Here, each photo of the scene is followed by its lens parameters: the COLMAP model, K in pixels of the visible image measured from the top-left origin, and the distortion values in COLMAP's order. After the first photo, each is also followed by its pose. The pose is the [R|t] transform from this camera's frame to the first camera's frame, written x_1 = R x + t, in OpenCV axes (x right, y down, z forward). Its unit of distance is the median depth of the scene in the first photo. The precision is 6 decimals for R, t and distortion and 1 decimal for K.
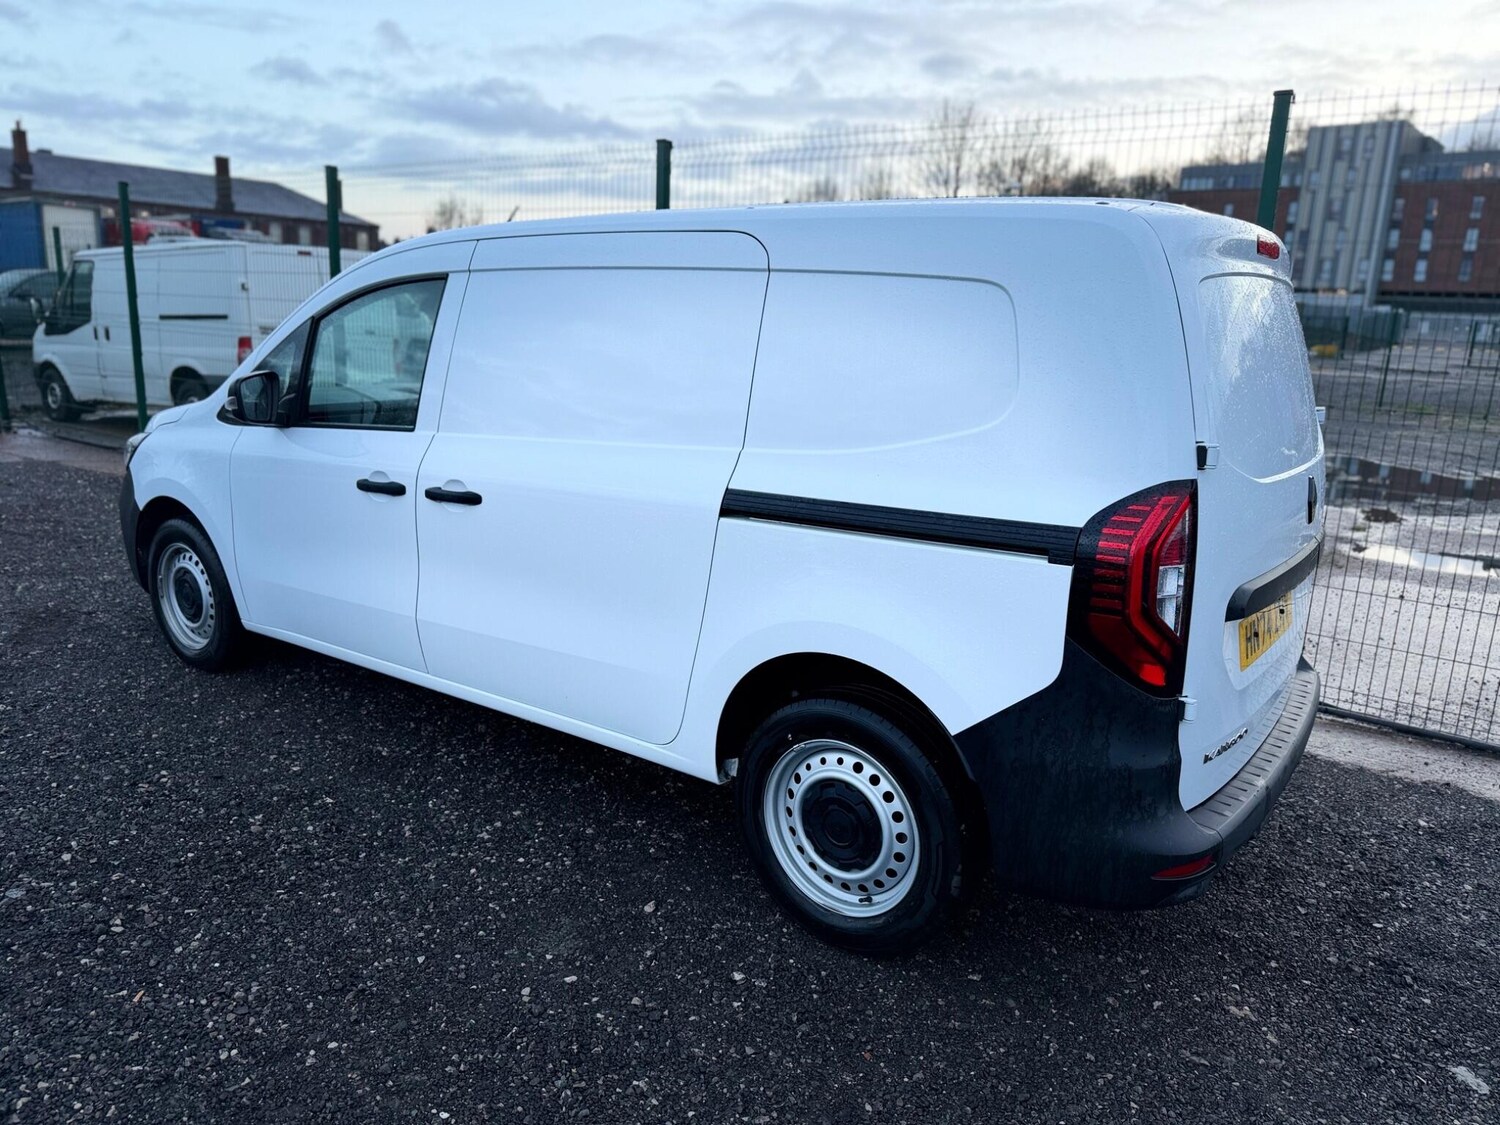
lens RADIAL K [[1074.7, 0, 748.1], [0, 1074.7, 563.7], [0, 0, 1]] dist [0.019795, -0.019954]
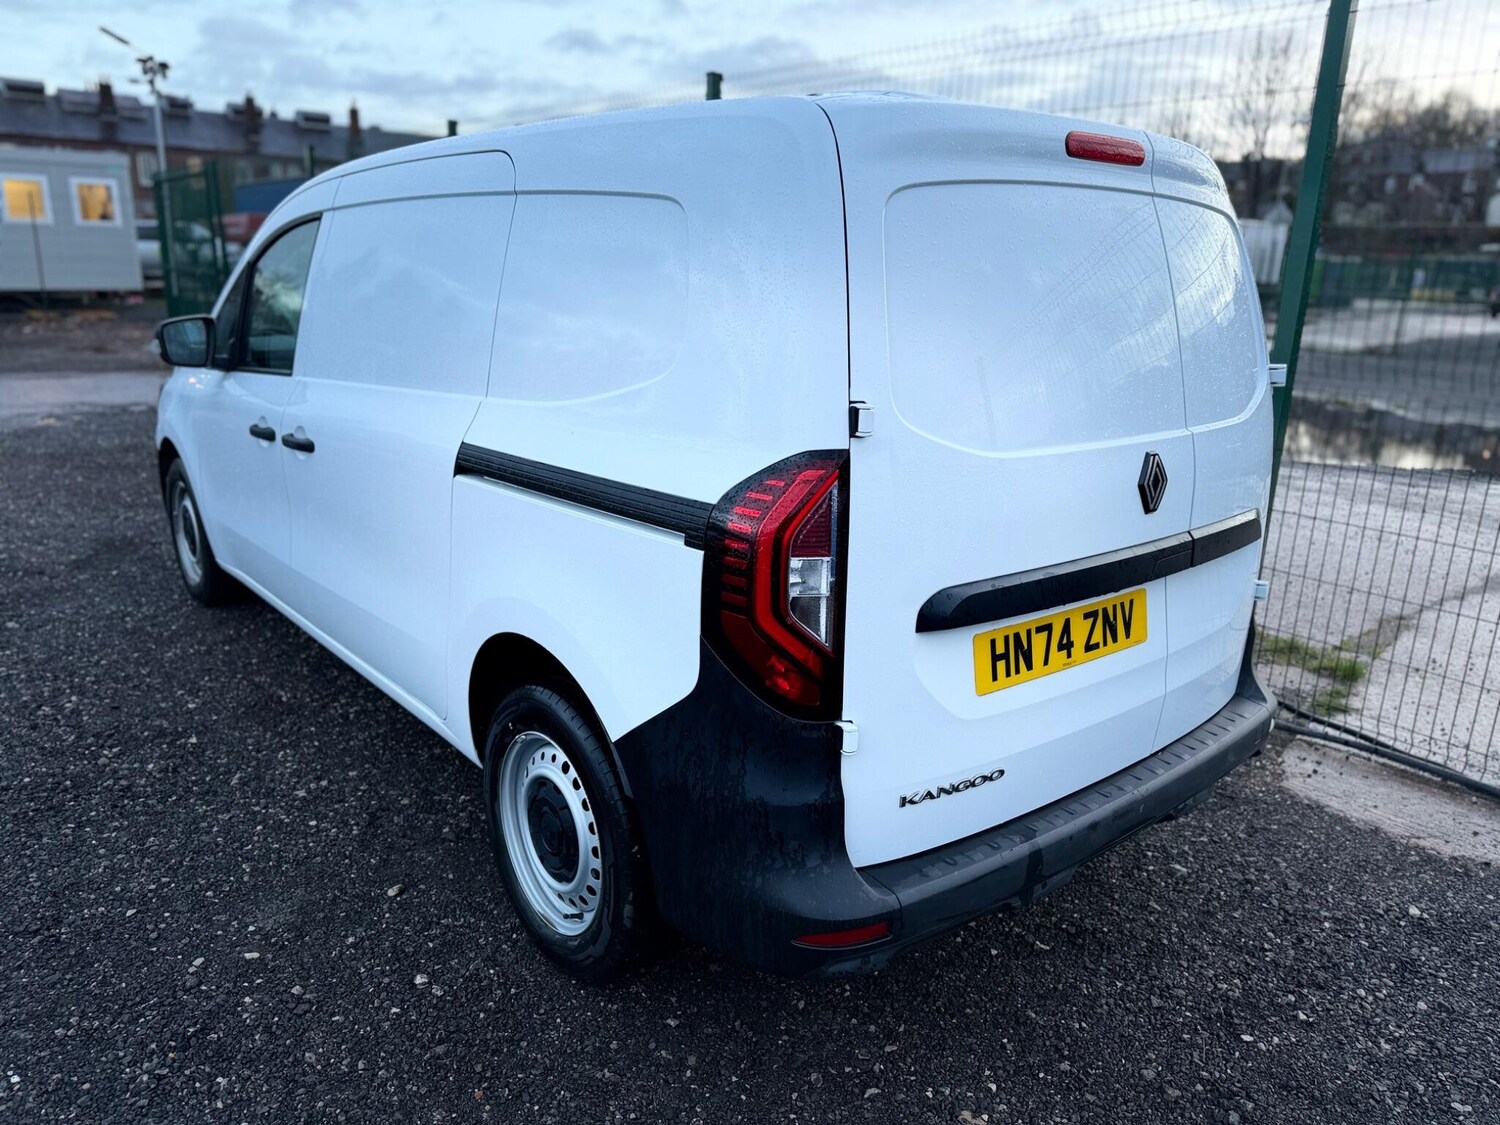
lens RADIAL K [[1088.9, 0, 746.5], [0, 1088.9, 540.0], [0, 0, 1]] dist [0.003642, -0.003032]
pose [[0.967187, 0.054053, -0.248248, 0.340564], [-0.050541, 0.998512, 0.020504, -0.015262], [0.248987, -0.007285, 0.968479, 0.131195]]
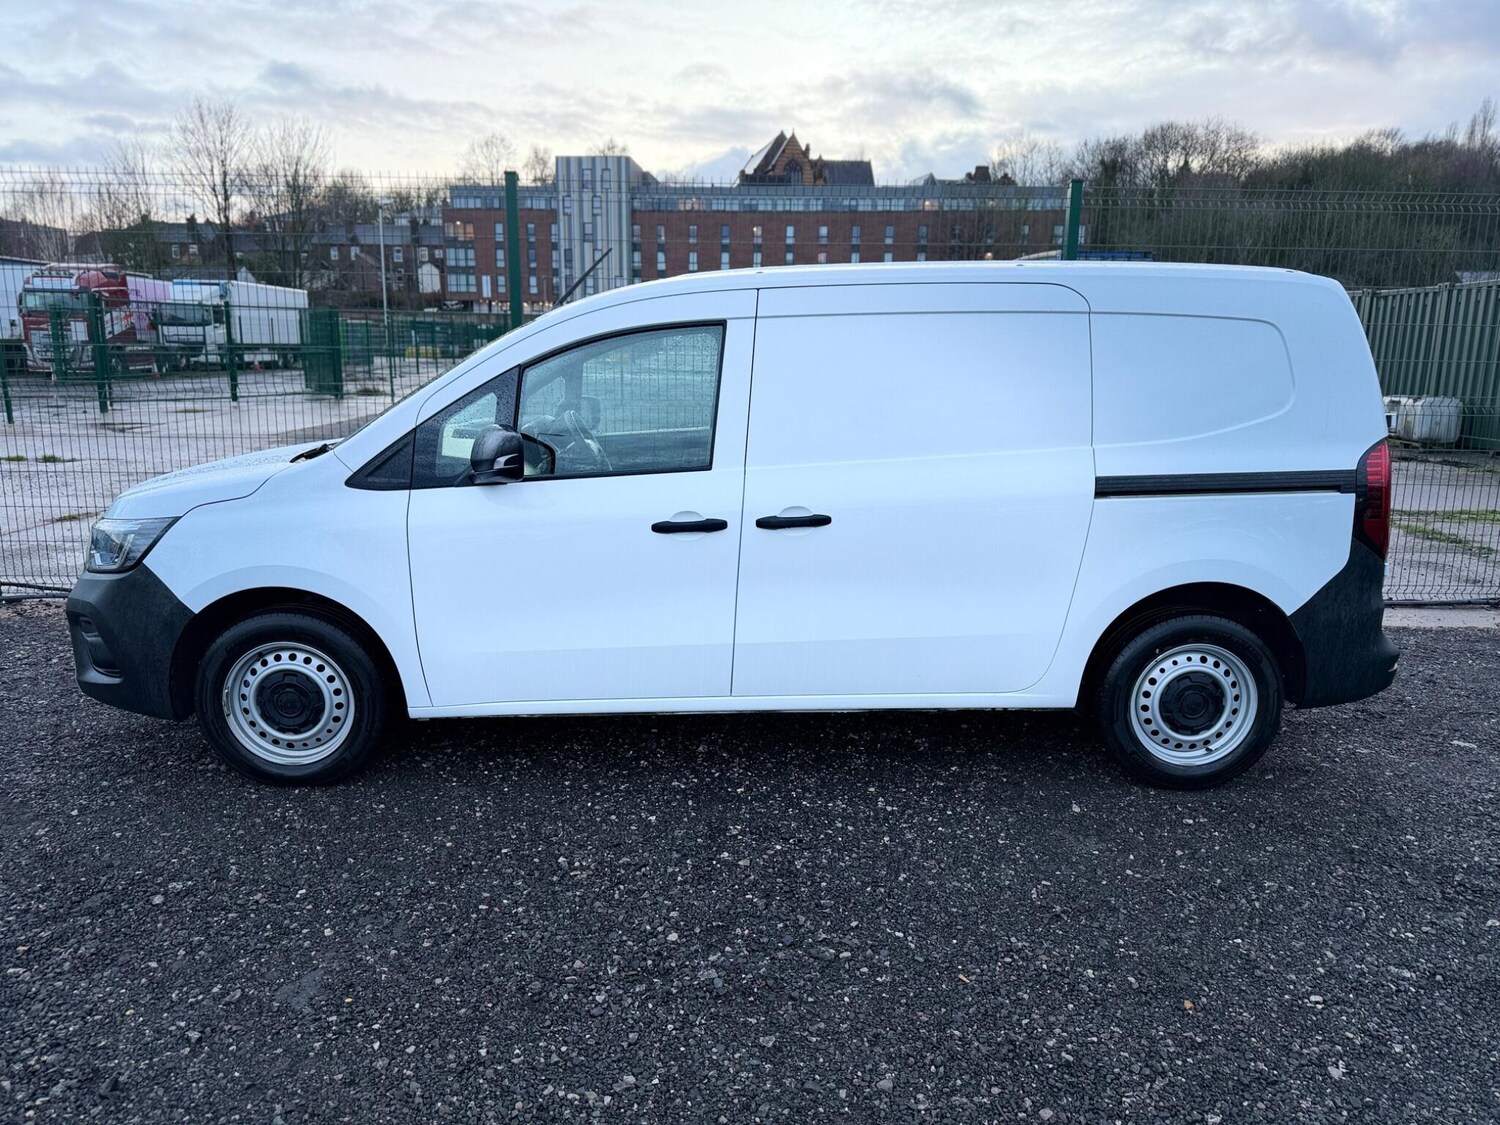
lens RADIAL K [[1068.7, 0, 746.6], [0, 1068.7, 572.6], [0, 0, 1]] dist [0.043591, -0.054245]
pose [[0.791493, -0.158875, 0.590168, -0.899119], [0.160098, 0.985800, 0.050668, -0.069377], [-0.589837, 0.054382, 0.805689, 0.146512]]
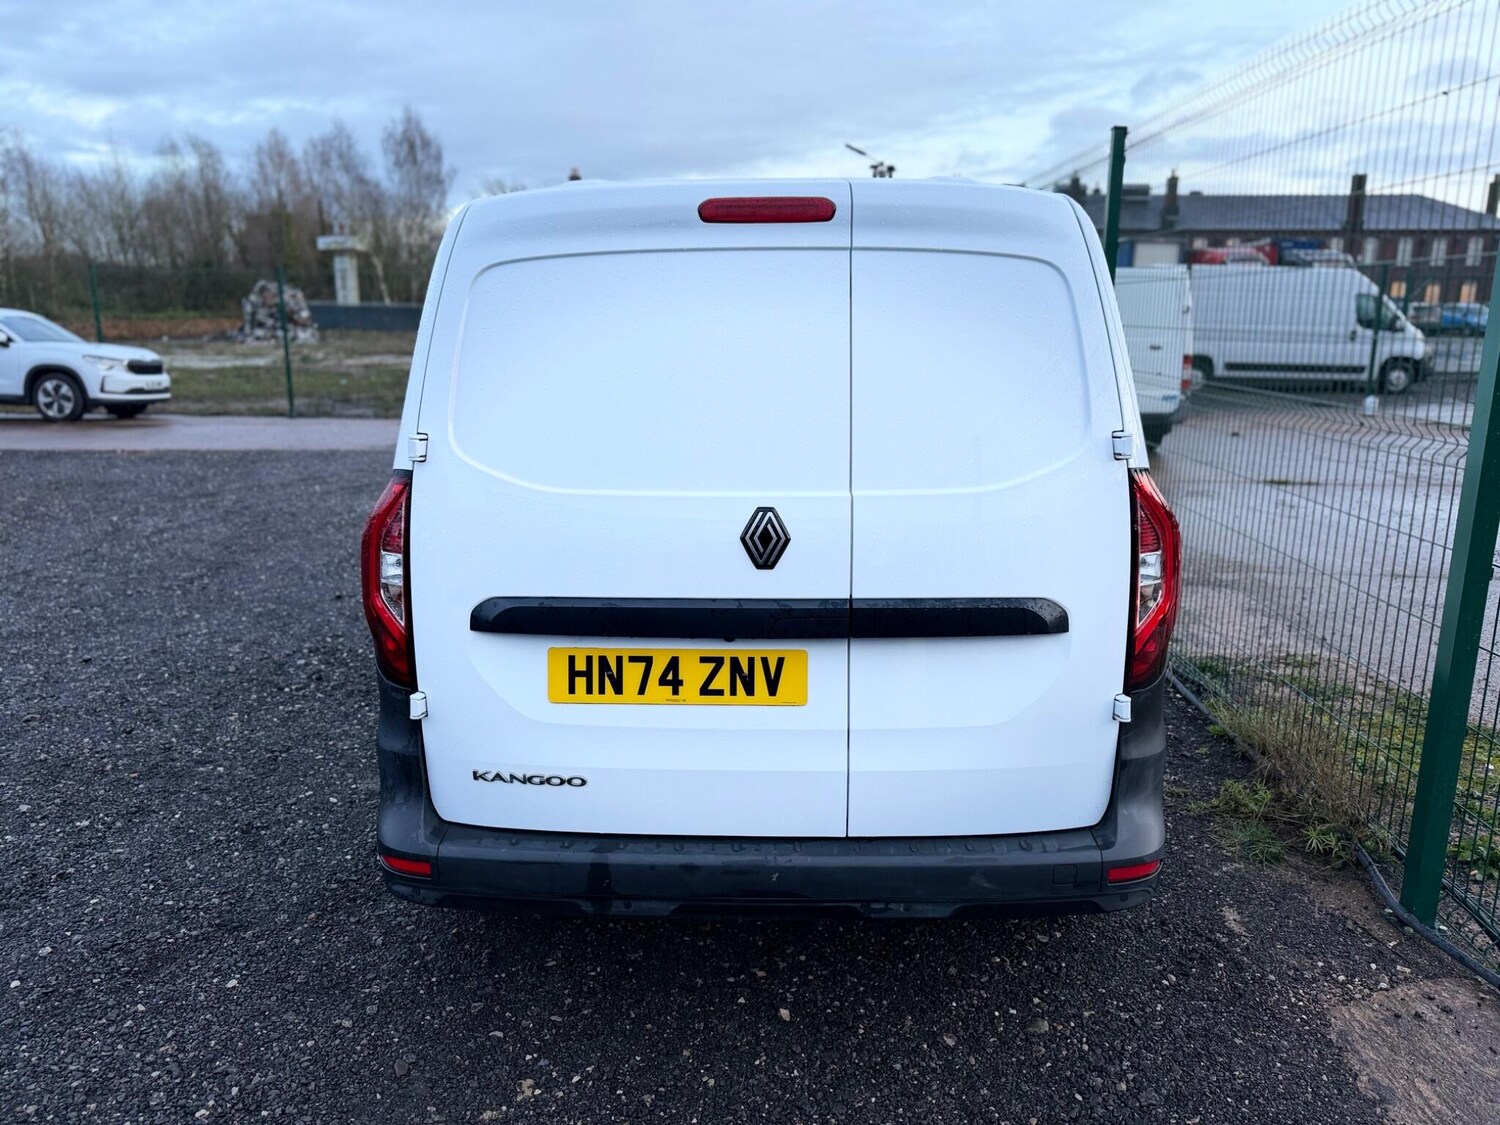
lens RADIAL K [[1082.6, 0, 784.4], [0, 1082.6, 525.2], [0, 0, 1]] dist [0.015290, 0.000962]
pose [[0.576331, 0.120107, -0.808342, 0.894662], [-0.162628, 0.986213, 0.030586, -0.072421], [0.800871, 0.113831, 0.587918, 0.430419]]
